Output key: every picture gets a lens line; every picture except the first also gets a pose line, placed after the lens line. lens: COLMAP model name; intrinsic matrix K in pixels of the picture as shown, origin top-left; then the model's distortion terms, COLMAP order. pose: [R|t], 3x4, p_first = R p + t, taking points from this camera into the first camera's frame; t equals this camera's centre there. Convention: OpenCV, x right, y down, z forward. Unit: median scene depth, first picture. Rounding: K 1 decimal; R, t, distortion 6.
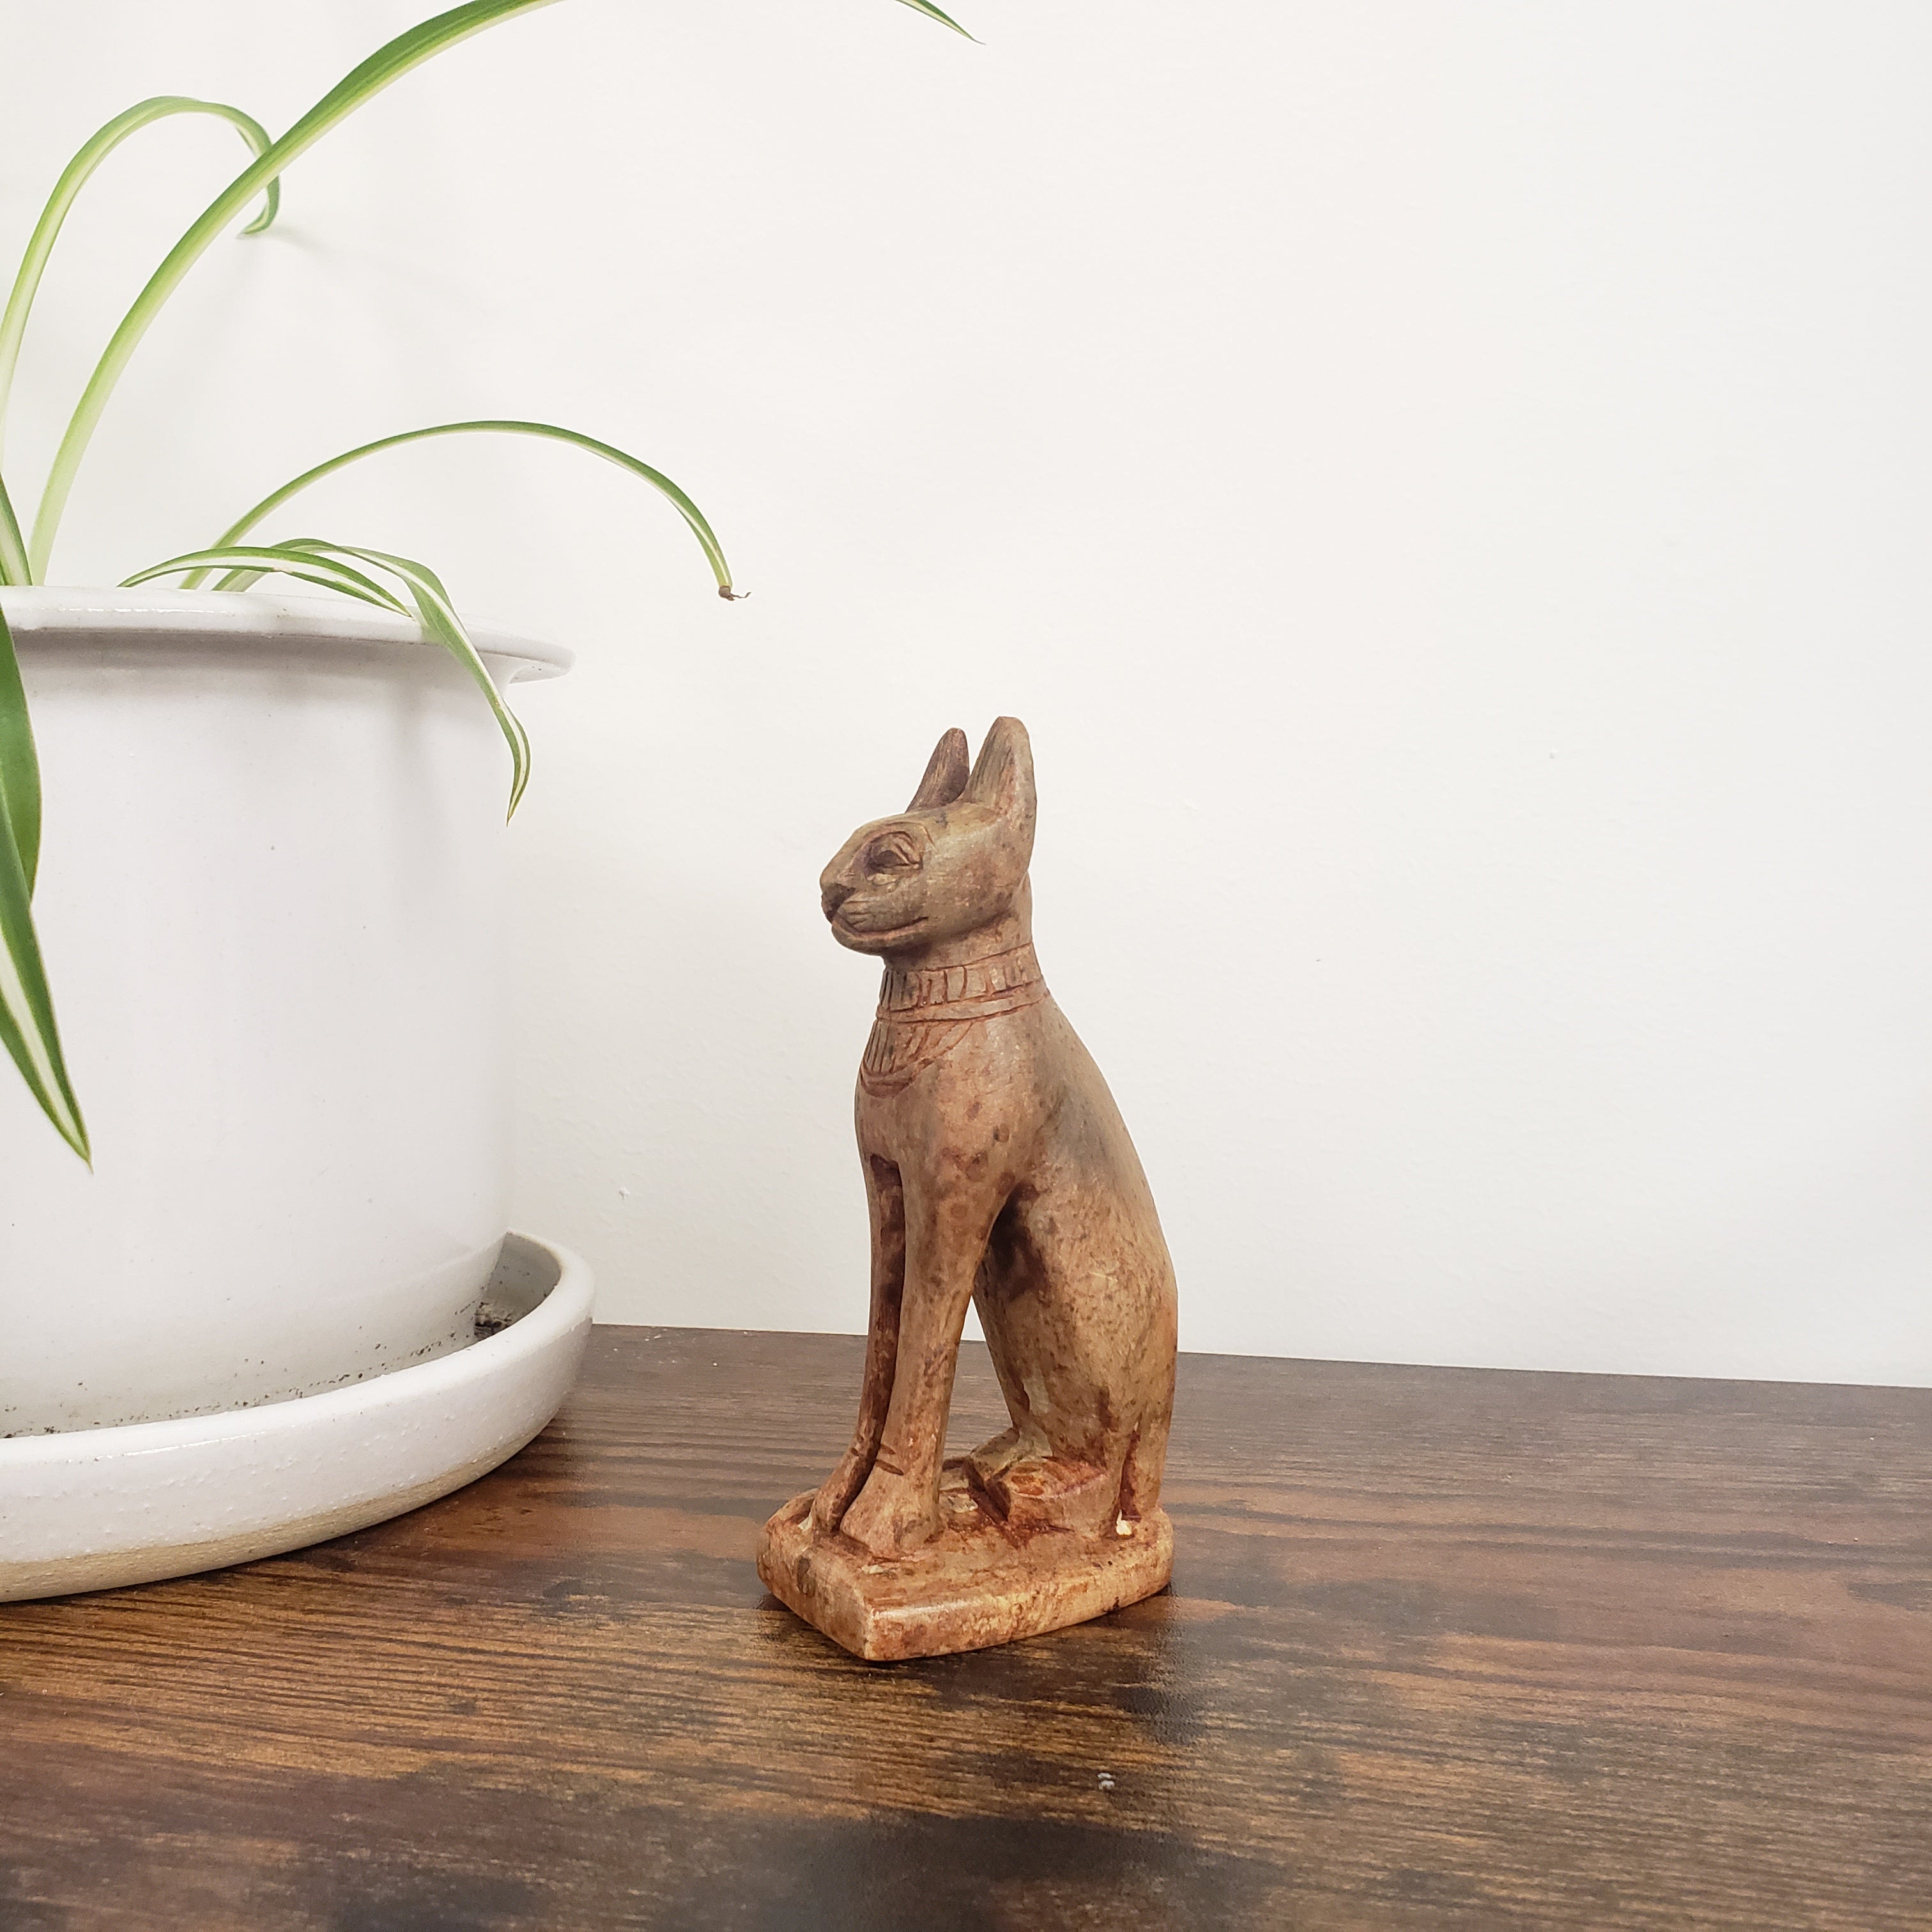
lens RADIAL K [[1842.3, 0, 953.1], [0, 1842.3, 943.1], [0, 0, 1]] dist [0.009097, 0.000000]
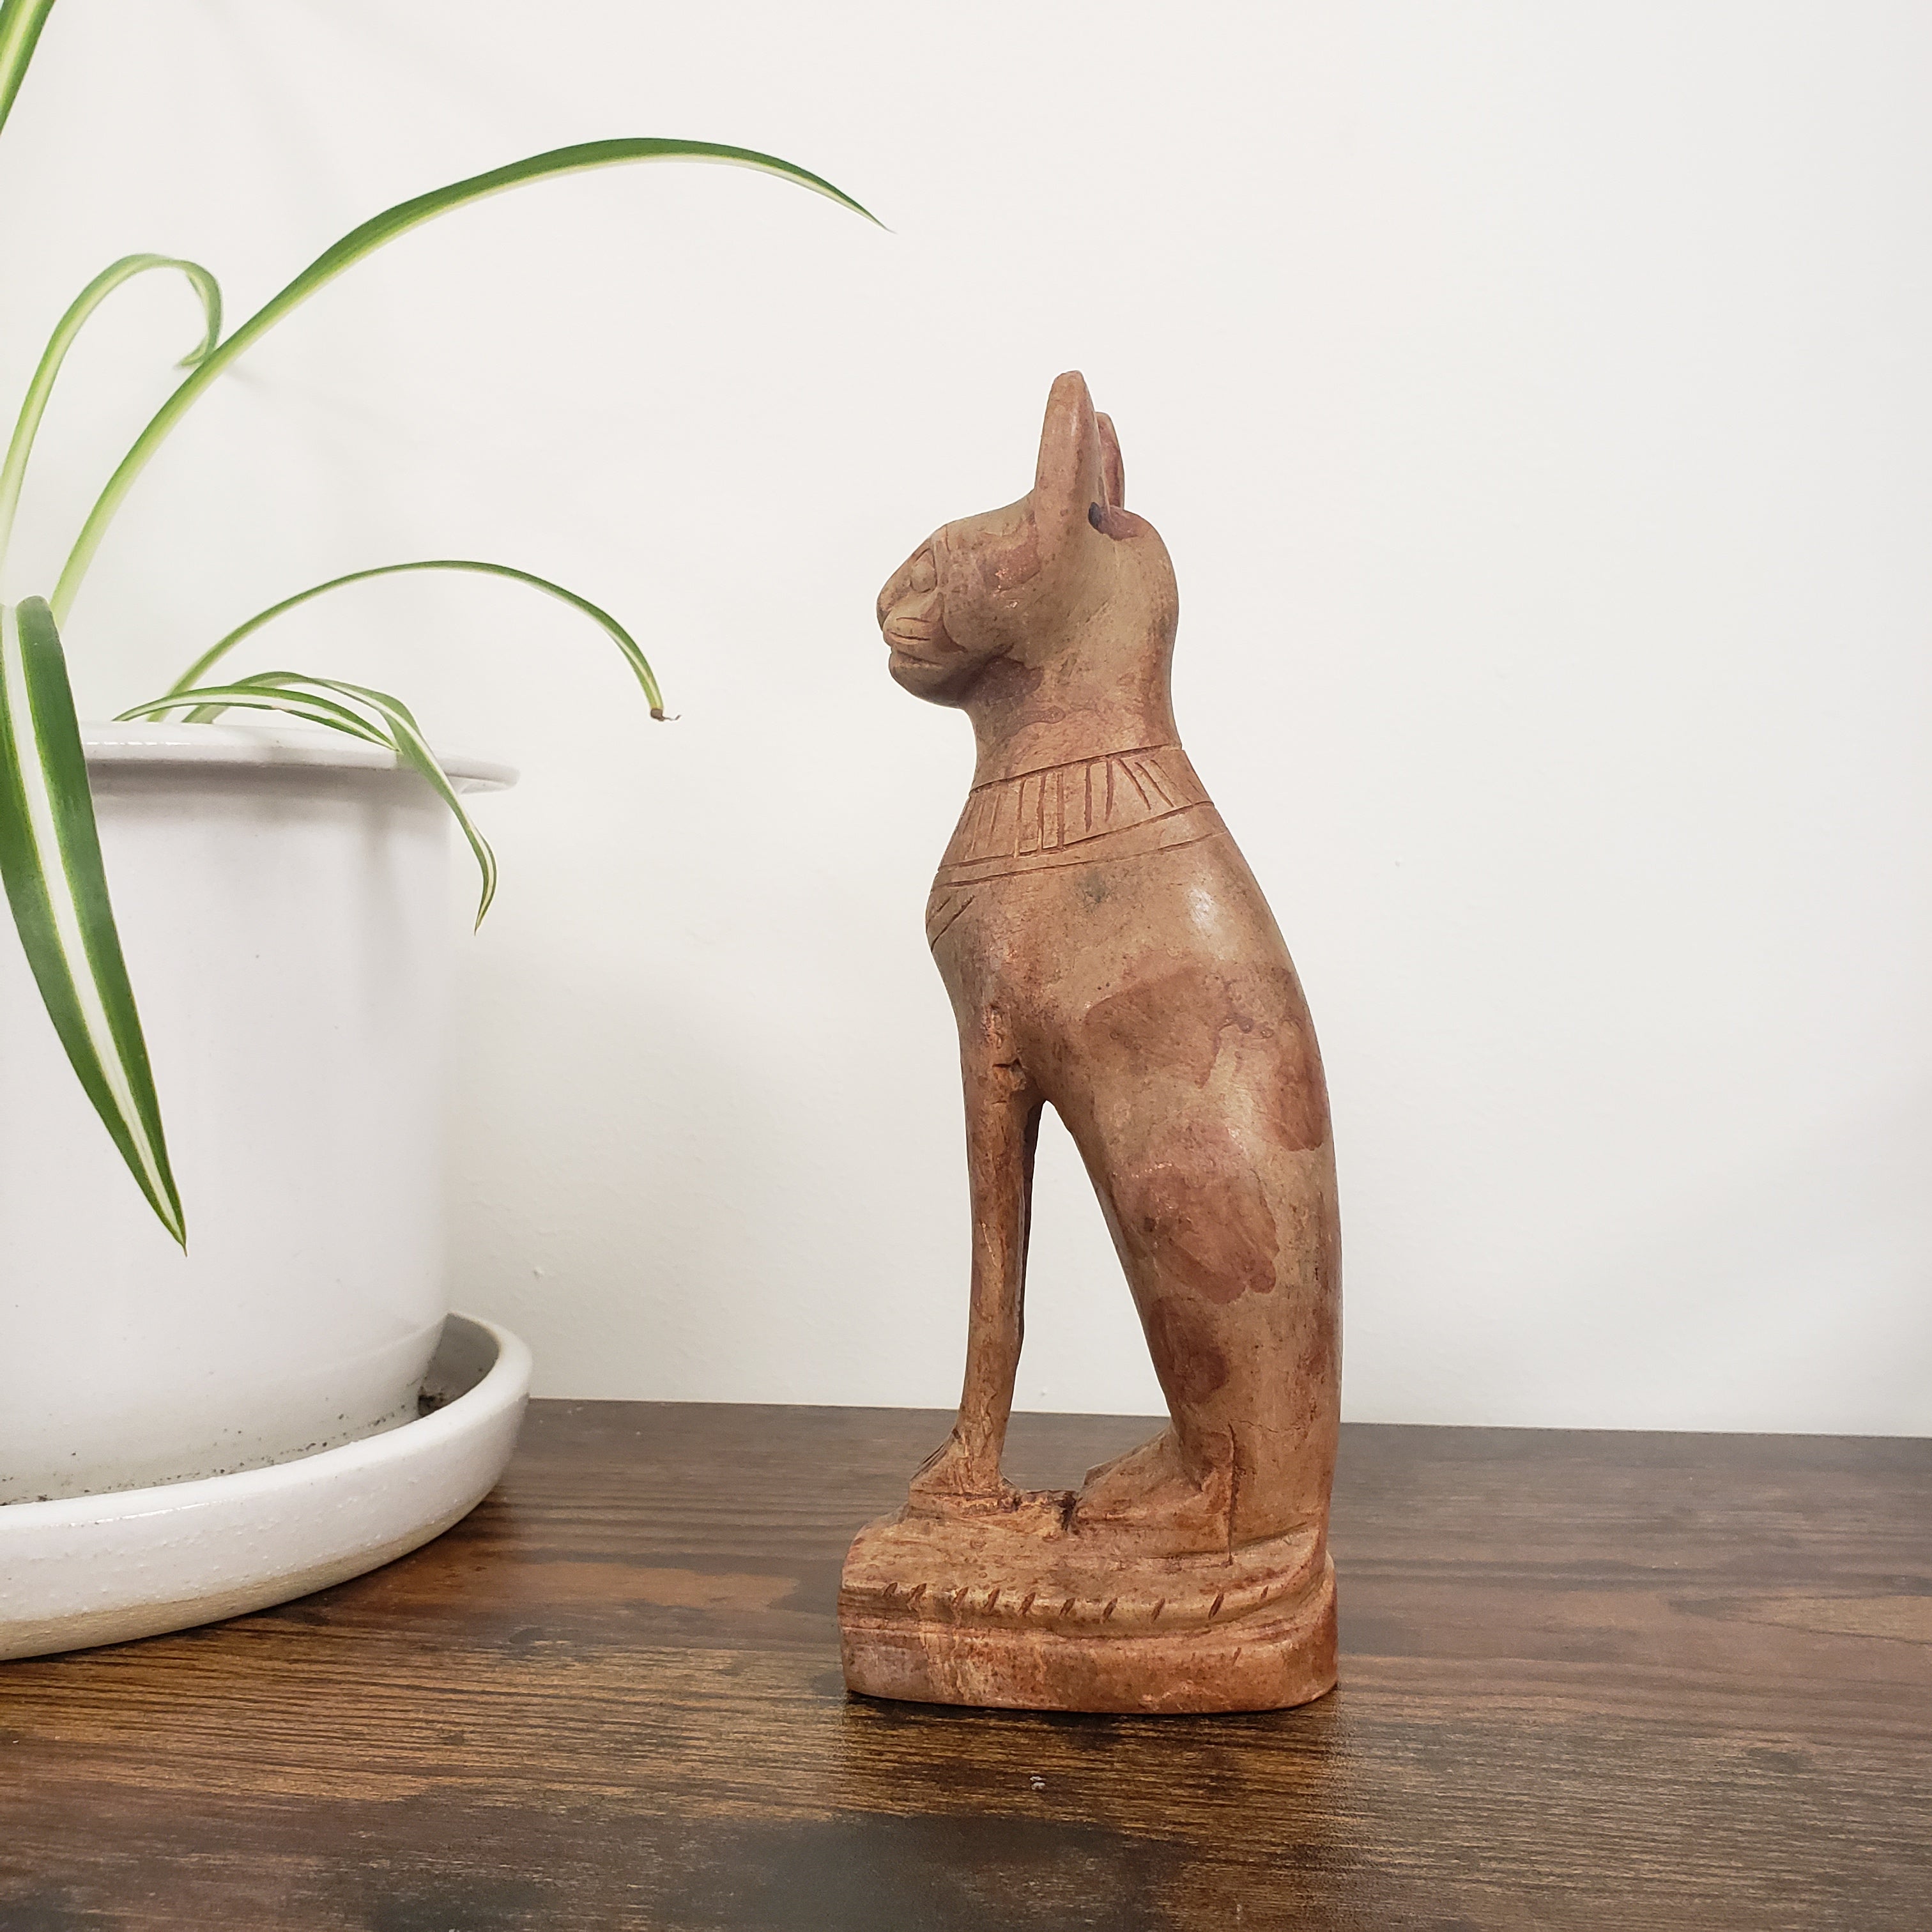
lens RADIAL K [[1842.3, 0, 926.2], [0, 1842.3, 953.5], [0, 0, 1]] dist [0.009097, 0.000000]
pose [[0.997794, -0.000048, 0.066381, -0.052491], [0.002451, 0.999345, -0.036116, -0.014443], [-0.066336, 0.036199, 0.997141, -0.129075]]
